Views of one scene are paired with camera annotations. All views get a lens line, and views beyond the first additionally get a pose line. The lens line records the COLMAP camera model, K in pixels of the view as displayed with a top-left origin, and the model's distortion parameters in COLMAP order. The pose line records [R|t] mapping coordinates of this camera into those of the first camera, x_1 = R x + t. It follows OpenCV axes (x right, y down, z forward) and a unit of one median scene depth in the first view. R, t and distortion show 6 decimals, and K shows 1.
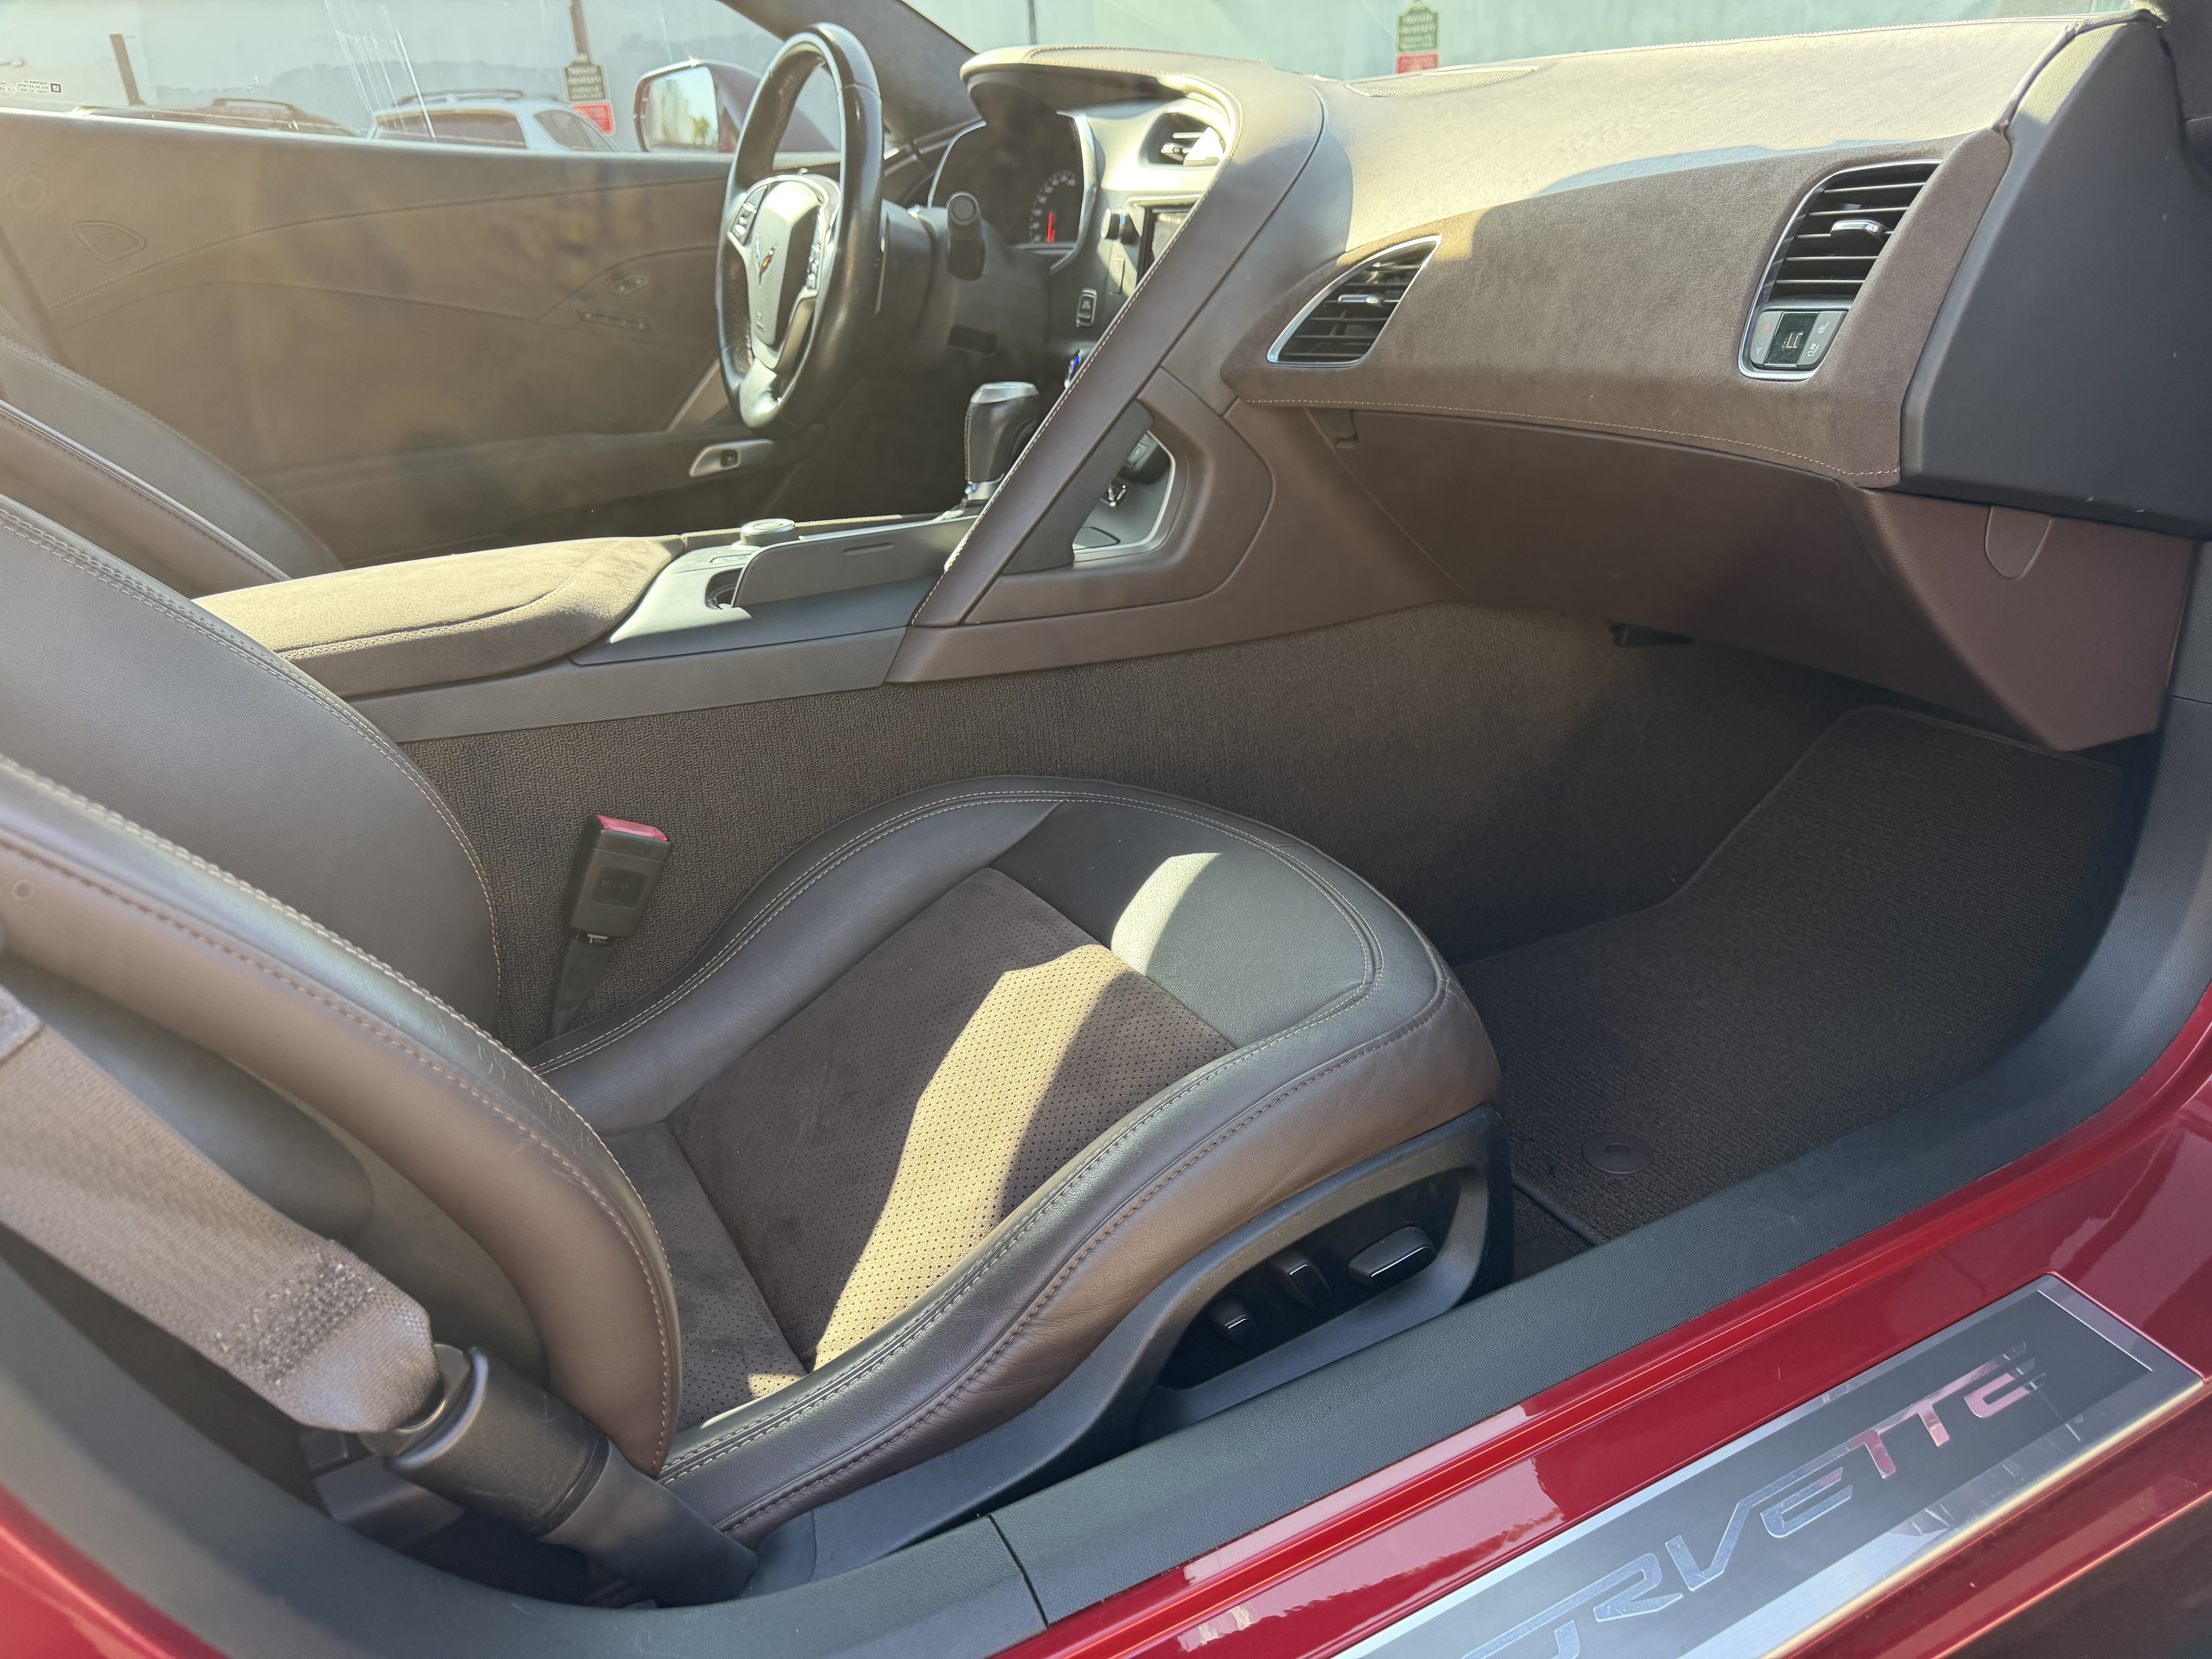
lens RADIAL K [[1574.1, 0, 1108.9], [0, 1574.1, 827.4], [0, 0, 1]] dist [0.011617, -0.014259]
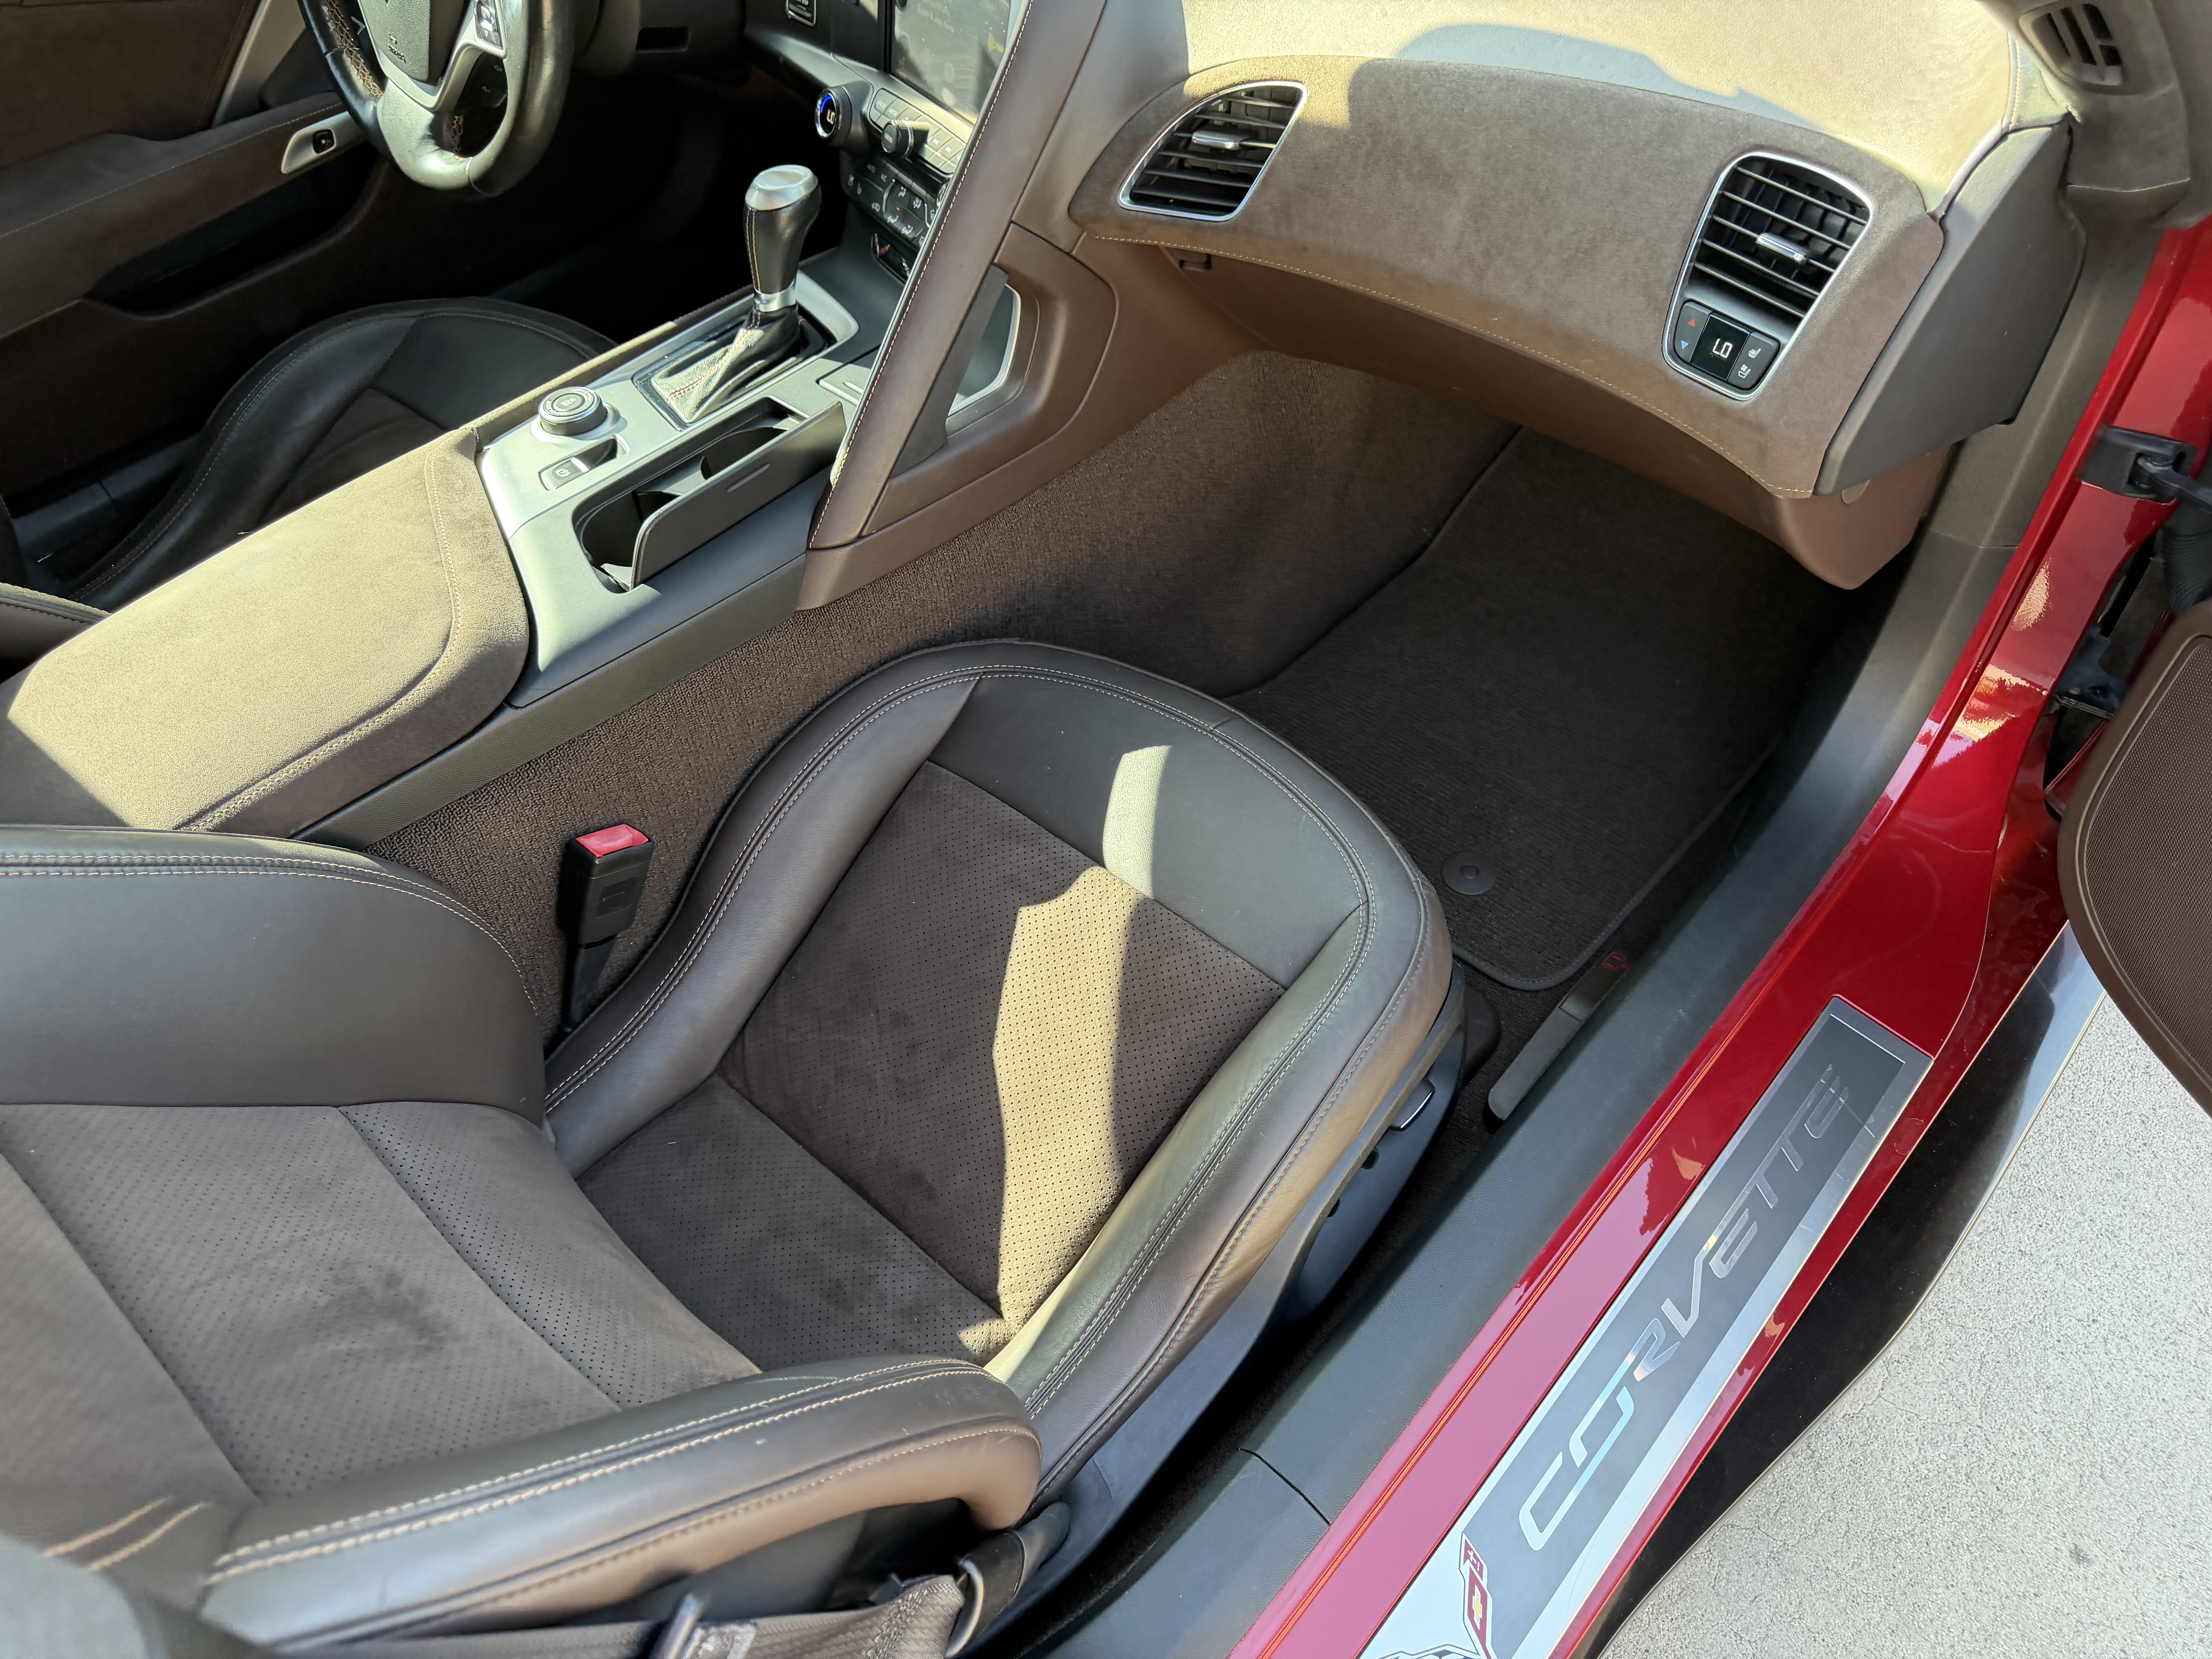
lens RADIAL K [[1574.1, 0, 1100.9], [0, 1574.1, 826.5], [0, 0, 1]] dist [0.011617, -0.014259]
pose [[0.942451, -0.236053, 0.236783, -0.266380], [0.111735, 0.889845, 0.442370, -0.454158], [-0.315123, -0.390455, 0.865010, 0.034564]]
